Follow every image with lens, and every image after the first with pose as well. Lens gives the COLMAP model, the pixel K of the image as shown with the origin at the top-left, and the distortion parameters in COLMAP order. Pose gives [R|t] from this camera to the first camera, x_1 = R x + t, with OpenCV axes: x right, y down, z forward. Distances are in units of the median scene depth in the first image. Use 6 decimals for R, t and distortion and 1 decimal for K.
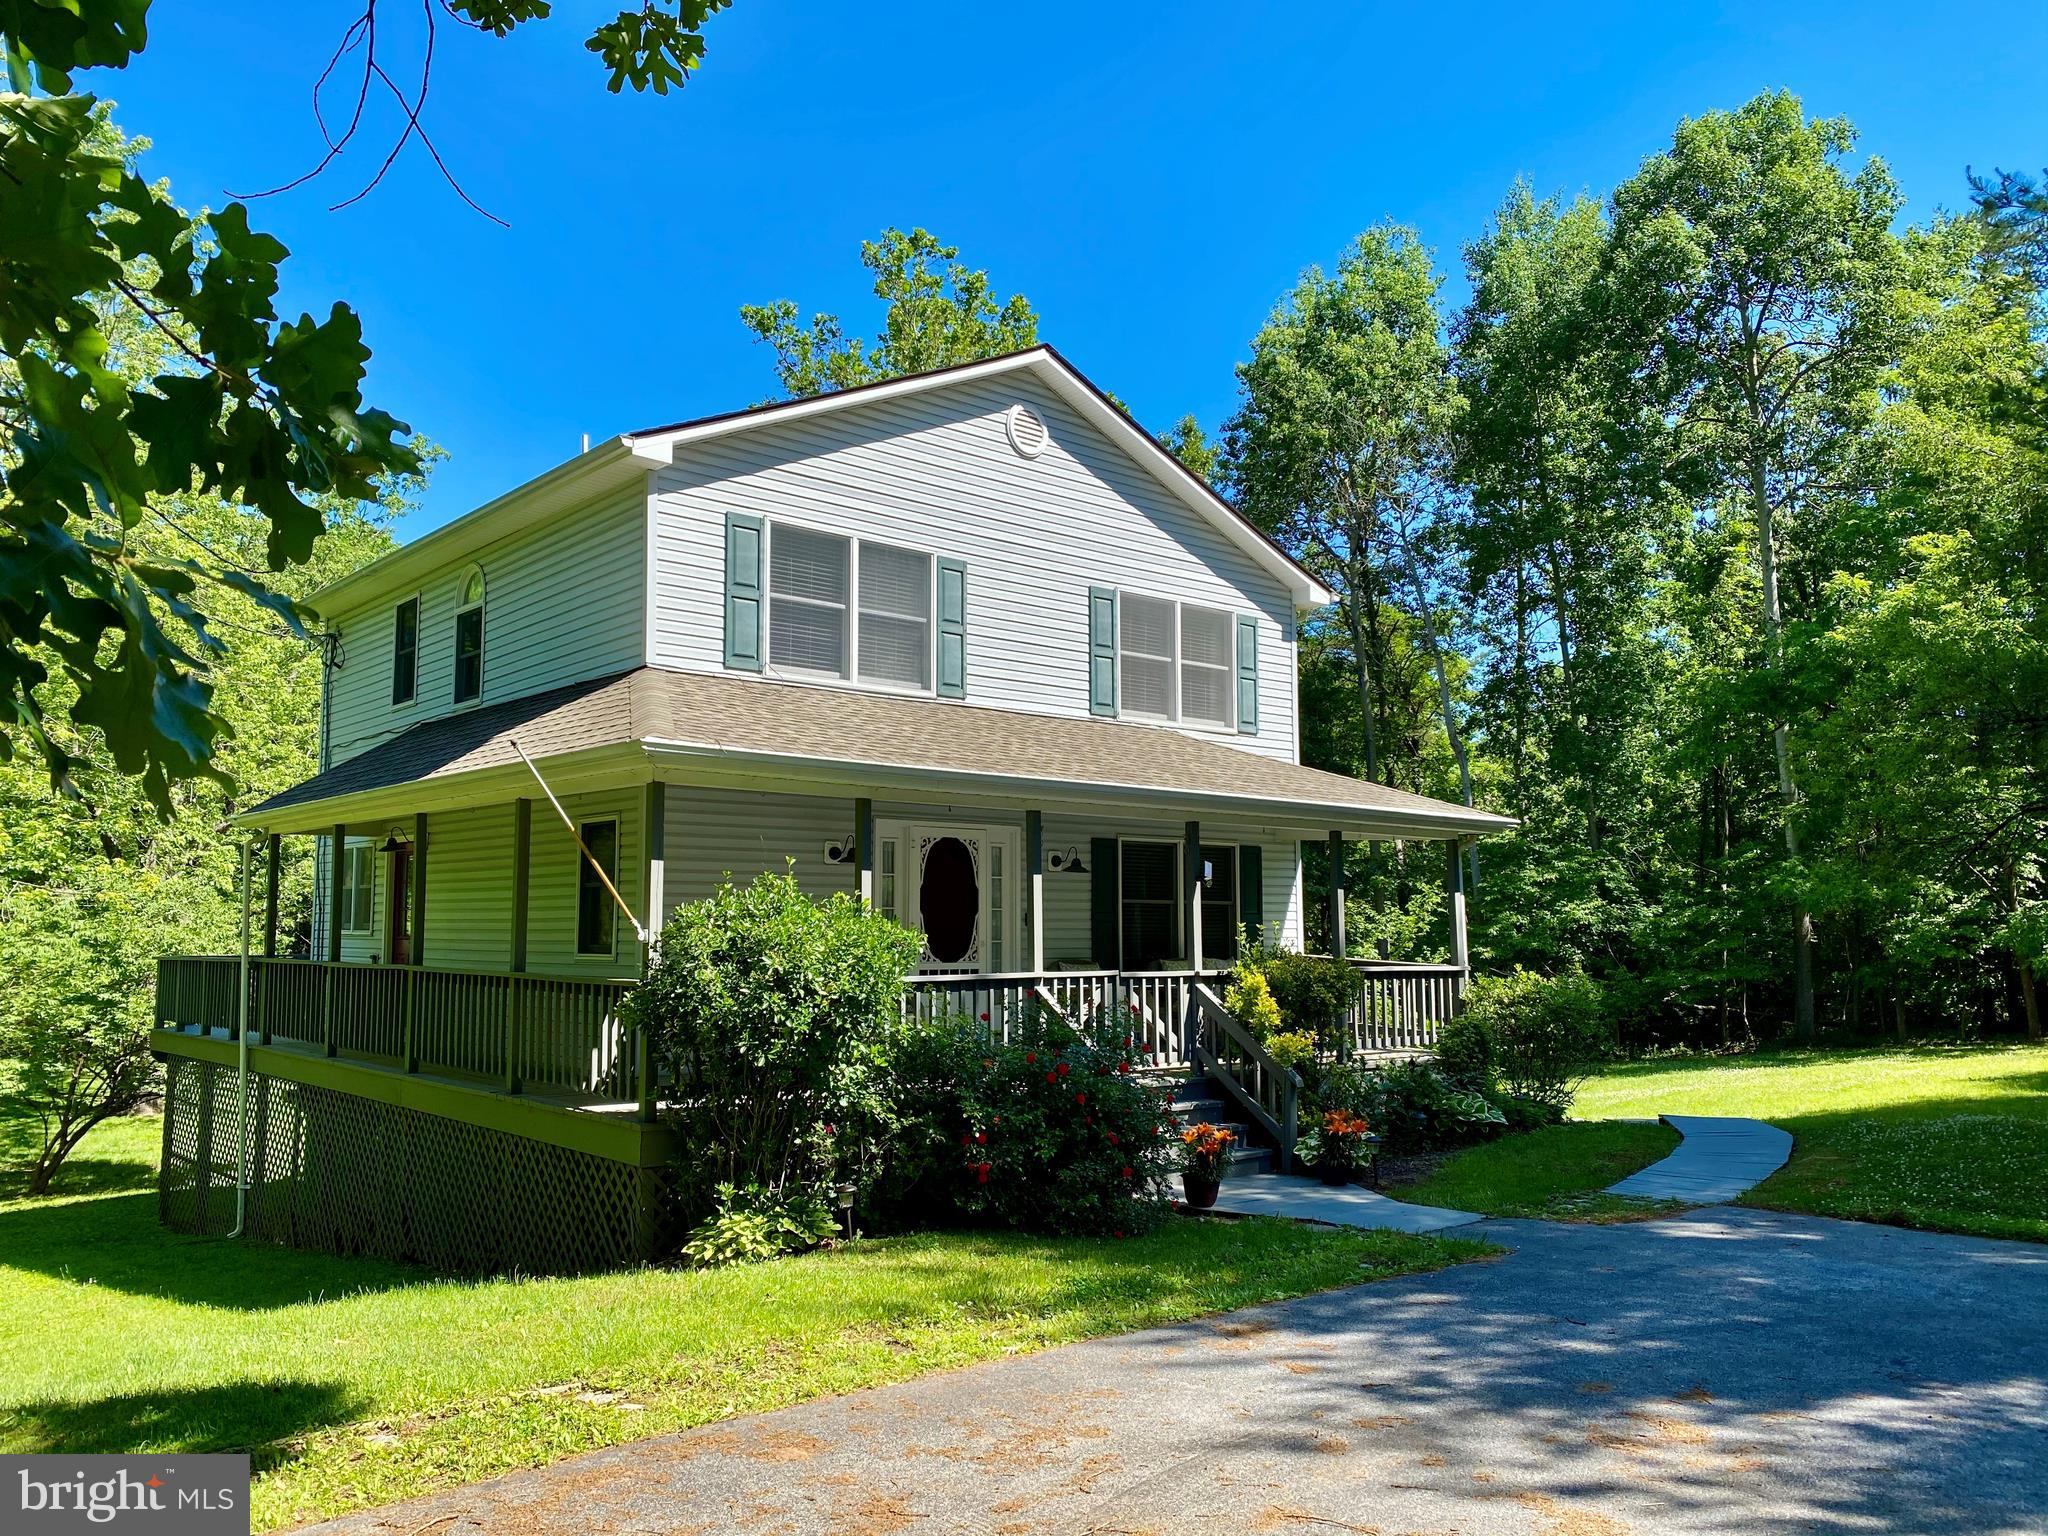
lens RADIAL K [[1573.3, 0, 1014.5], [0, 1573.3, 775.3], [0, 0, 1]] dist [0.017284, -0.000119]
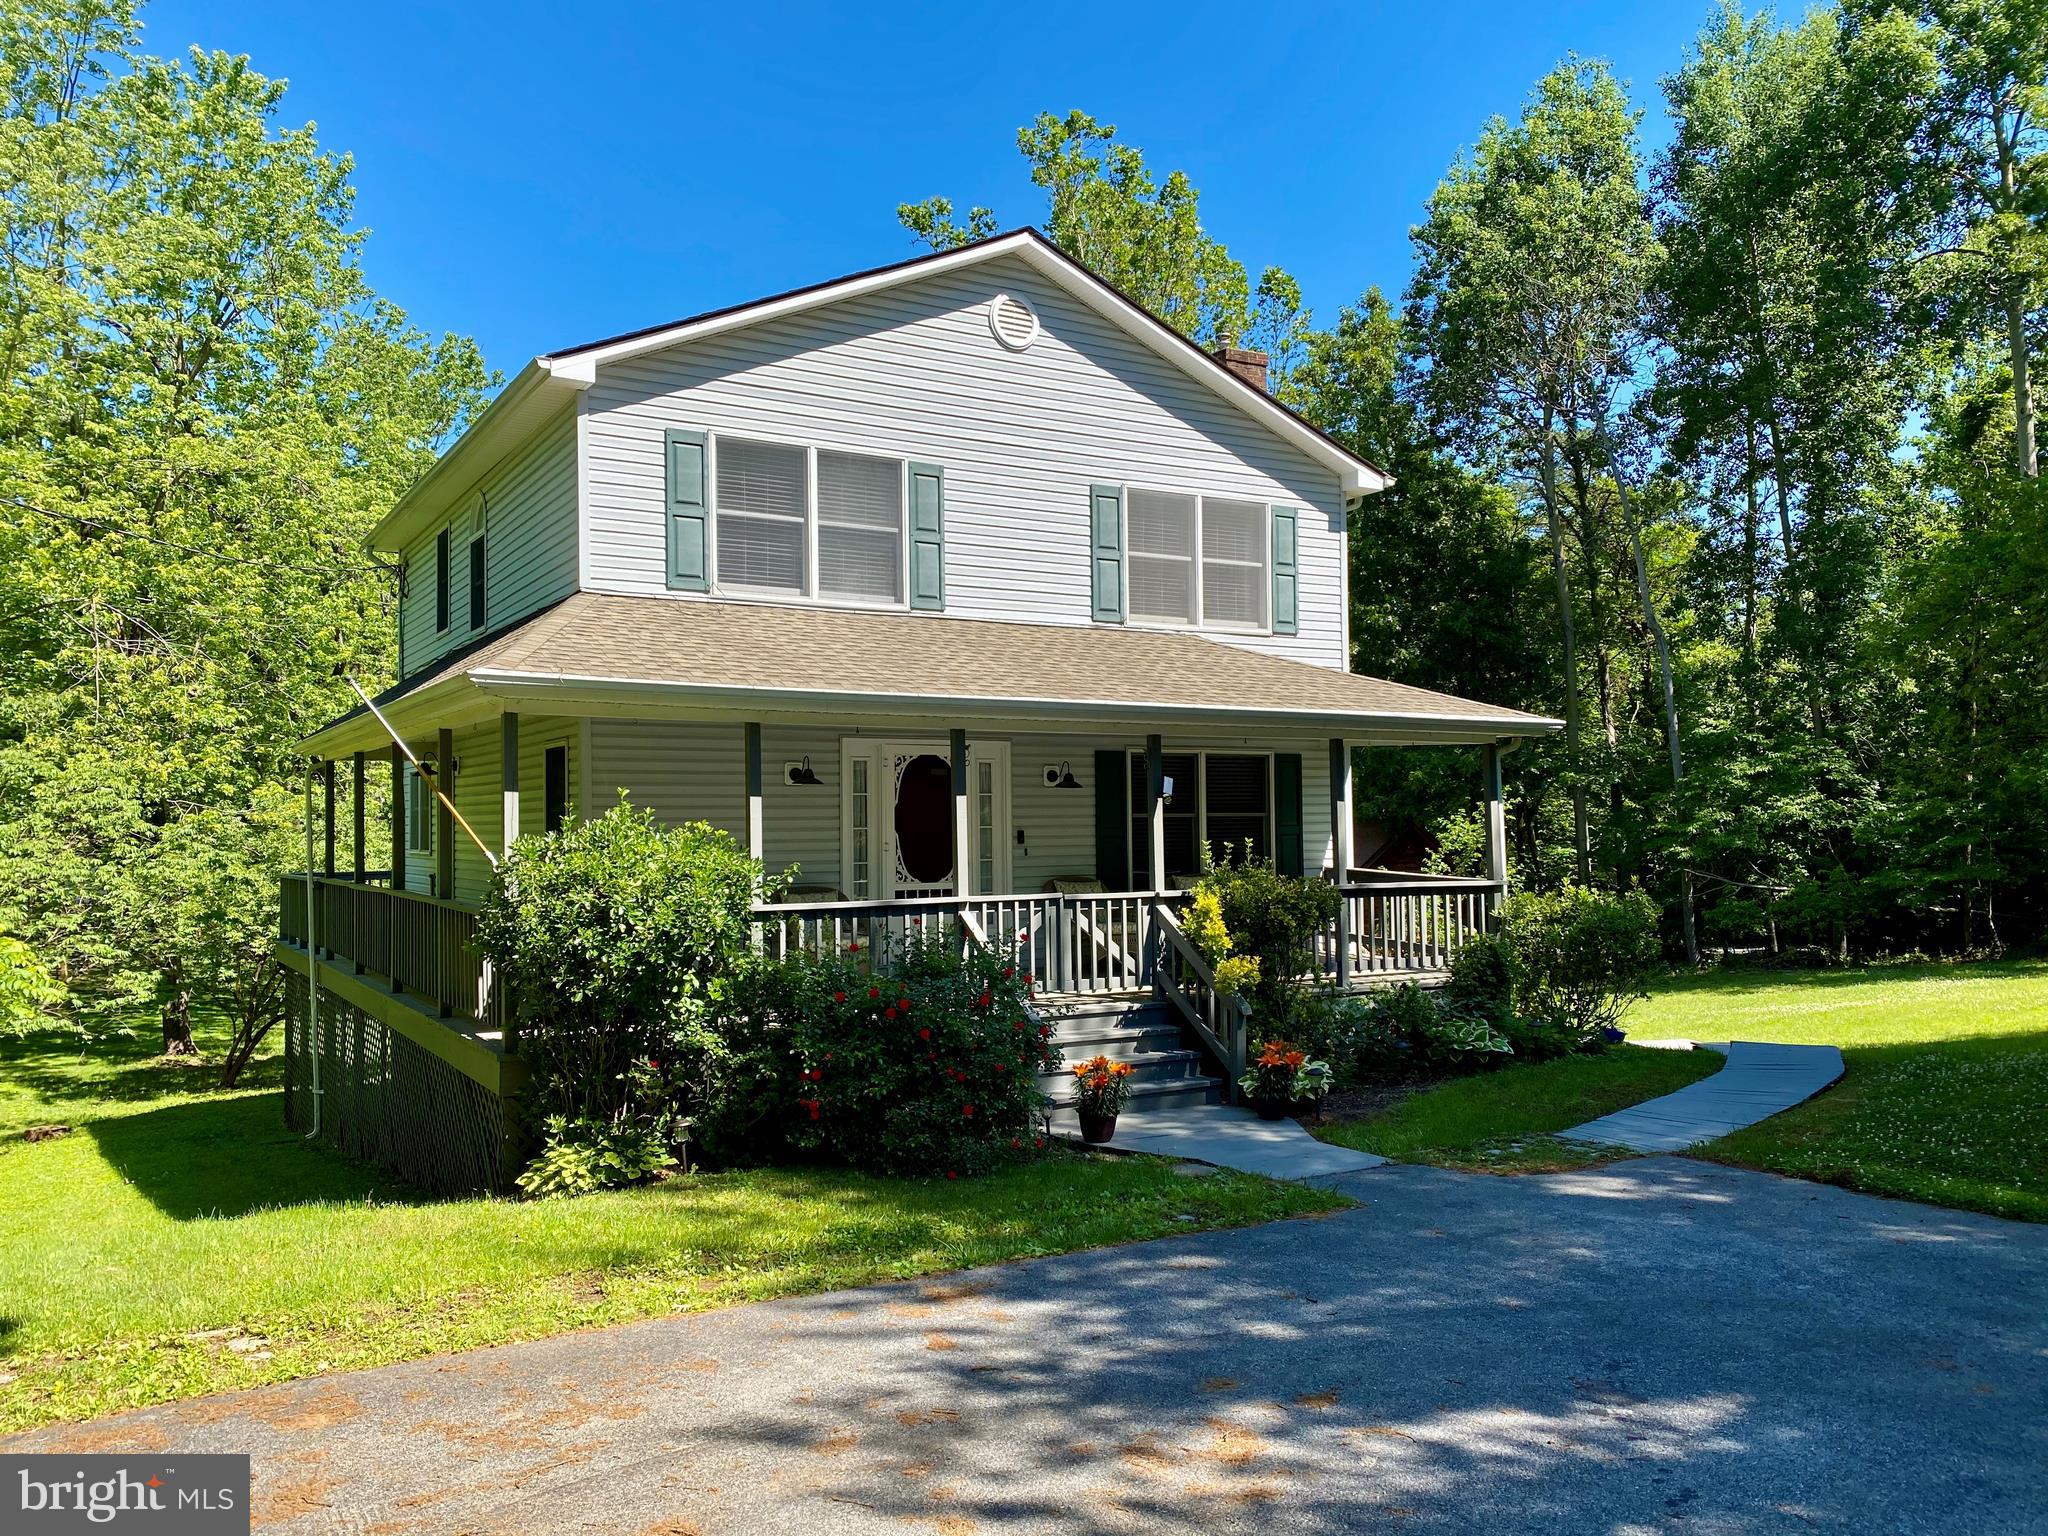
lens RADIAL K [[1573.3, 0, 1014.5], [0, 1573.3, 775.3], [0, 0, 1]] dist [0.017284, -0.000119]
pose [[0.985510, -0.017080, -0.168757, 0.166109], [0.028092, 0.997613, 0.063084, -0.006794], [0.167277, -0.066911, 0.983637, 0.049135]]
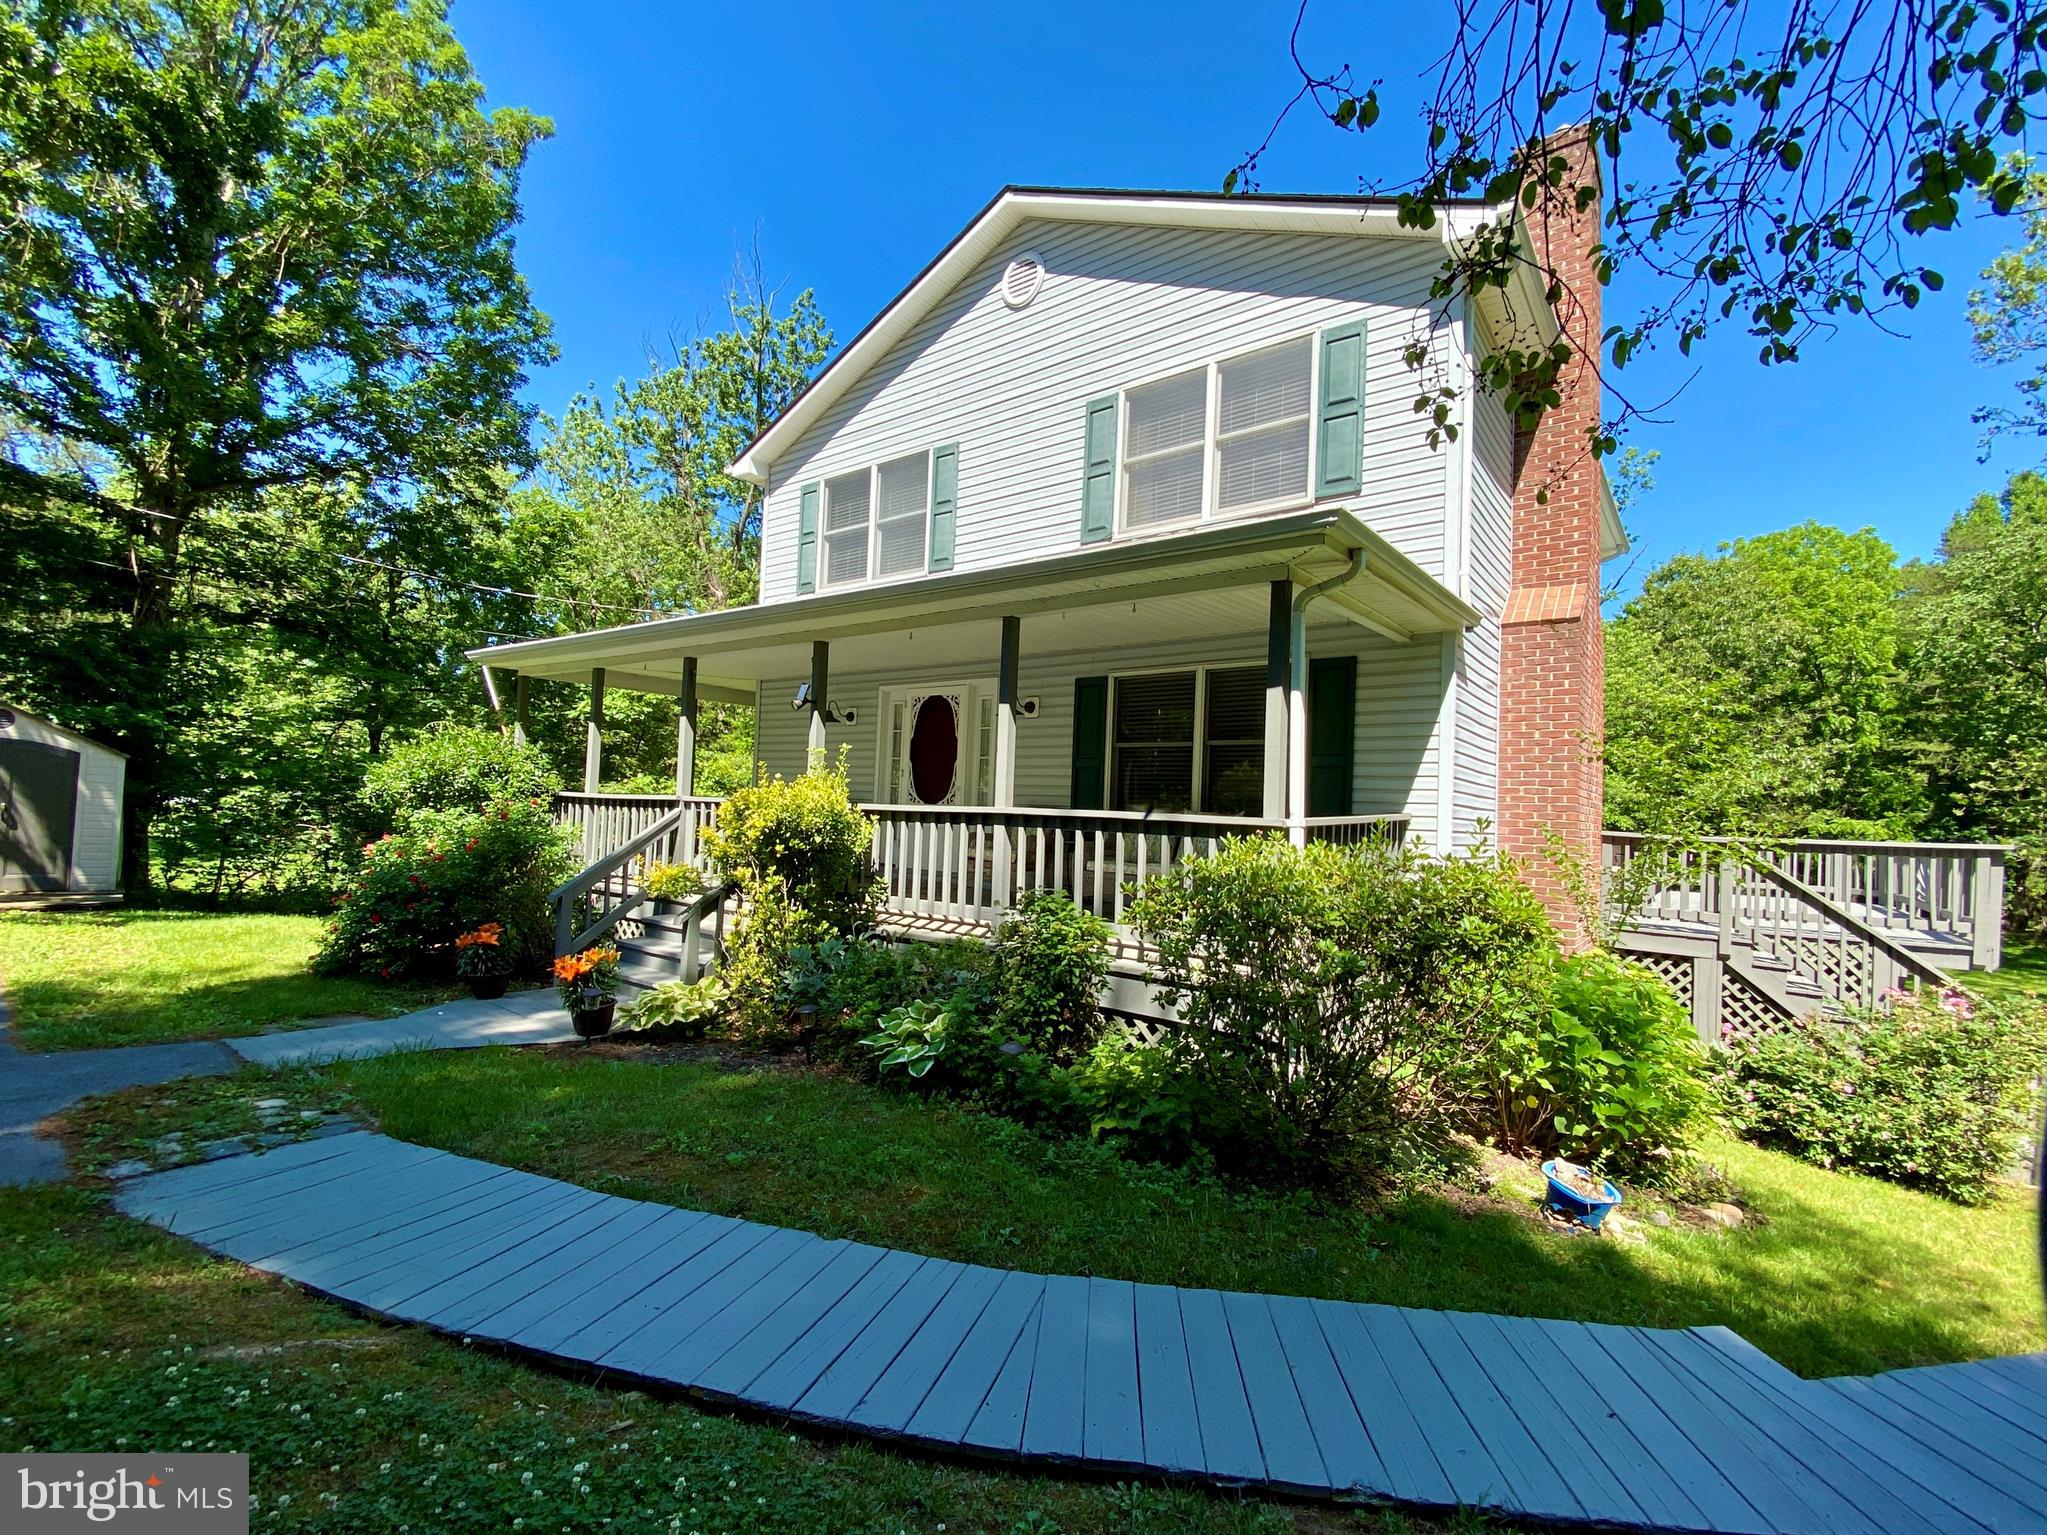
lens RADIAL K [[881.6, 0, 1062.9], [0, 881.6, 807.3], [0, 0, 1]] dist [-0.015899, -0.000134]
pose [[0.227857, -0.002604, -0.973691, 0.565680], [0.058639, 0.998218, 0.011053, 0.112954], [0.971927, -0.059614, 0.227604, 0.890113]]
